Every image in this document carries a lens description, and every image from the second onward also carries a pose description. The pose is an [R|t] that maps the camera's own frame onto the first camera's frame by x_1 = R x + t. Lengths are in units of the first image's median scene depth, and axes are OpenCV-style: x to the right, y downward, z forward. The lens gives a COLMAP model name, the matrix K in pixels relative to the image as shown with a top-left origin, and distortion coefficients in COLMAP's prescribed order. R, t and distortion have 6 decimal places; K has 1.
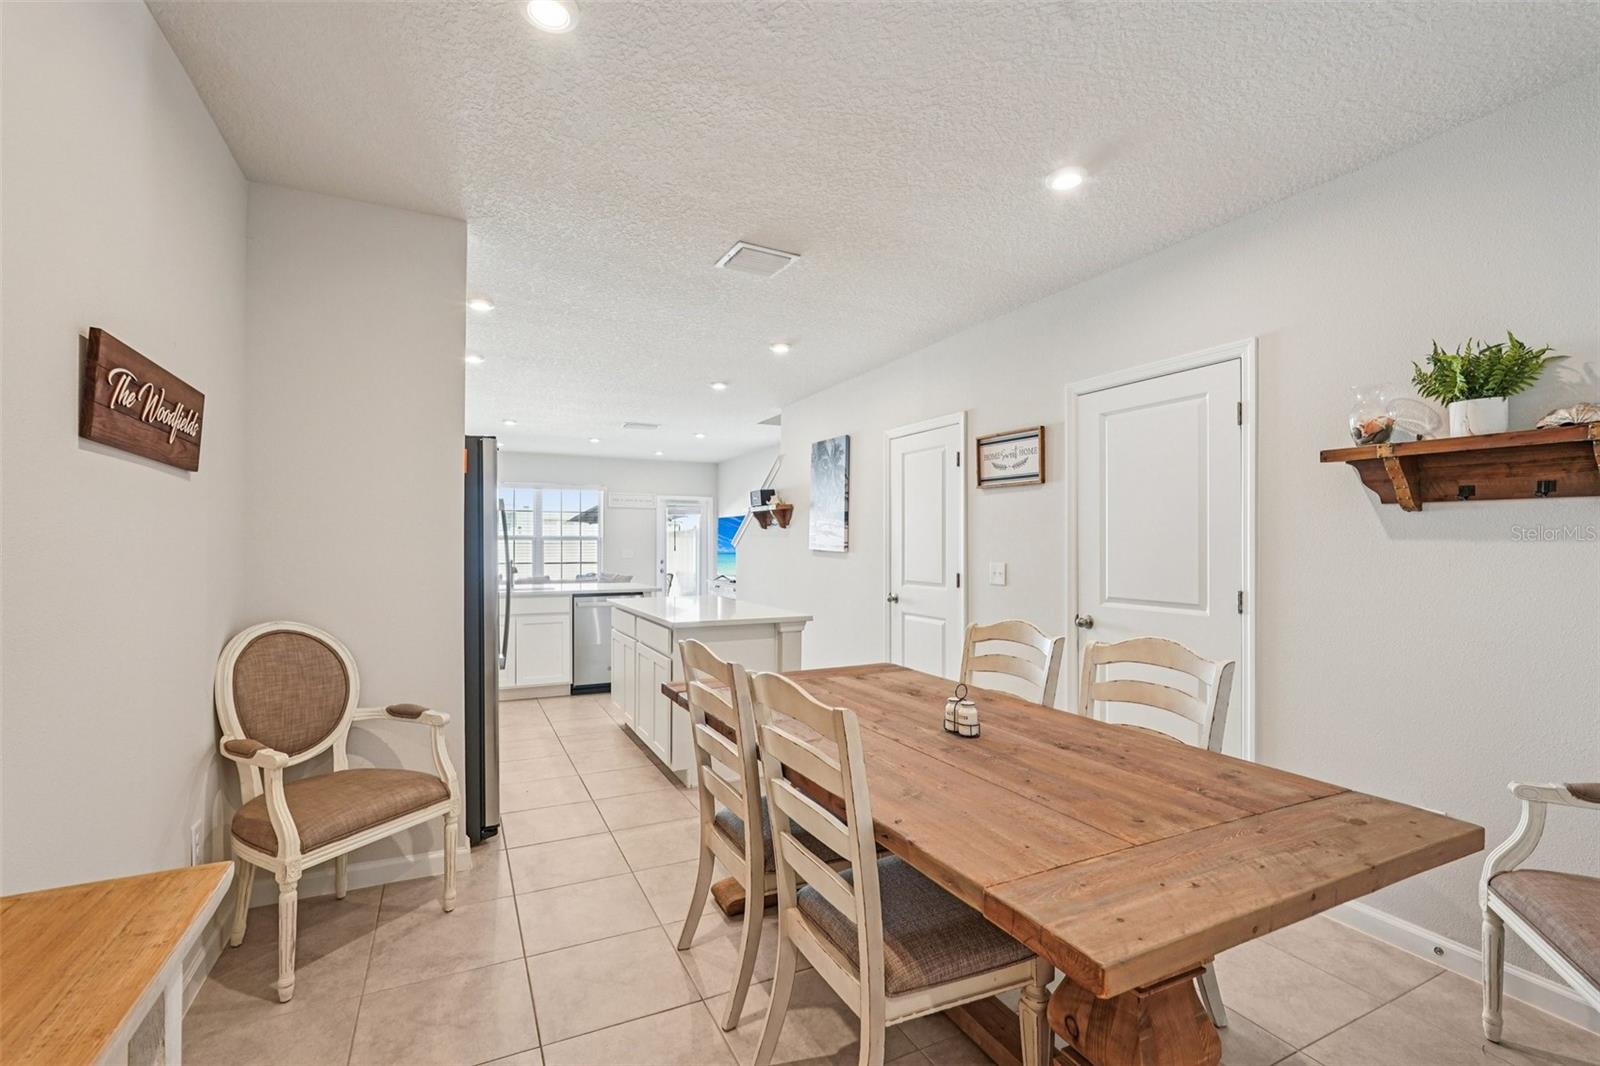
lens RADIAL K [[708.5, 0, 802.3], [0, 708.5, 540.2], [0, 0, 1]] dist [-0.000972, 0.000143]
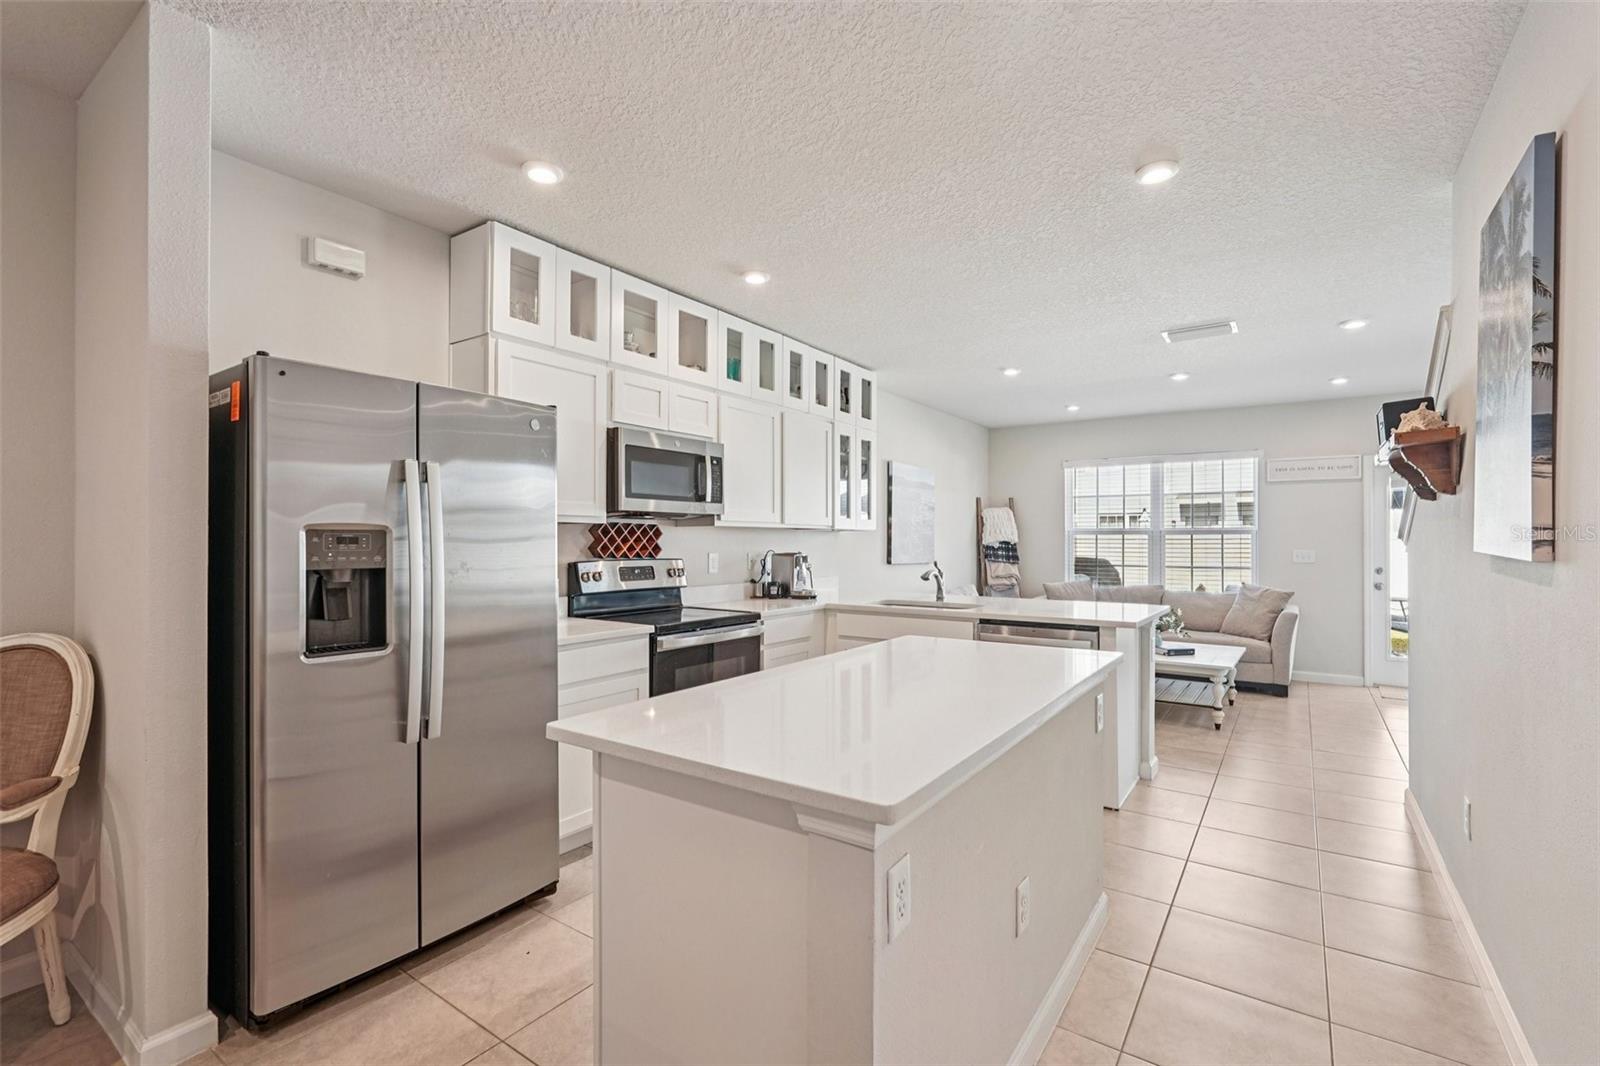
lens RADIAL K [[708.5, 0, 802.3], [0, 708.5, 540.2], [0, 0, 1]] dist [-0.000972, 0.000143]
pose [[0.480483, -0.001893, -0.877002, 0.161674], [0.004985, 0.999987, 0.000572, 0.006526], [0.876990, -0.004647, 0.480486, 0.606957]]
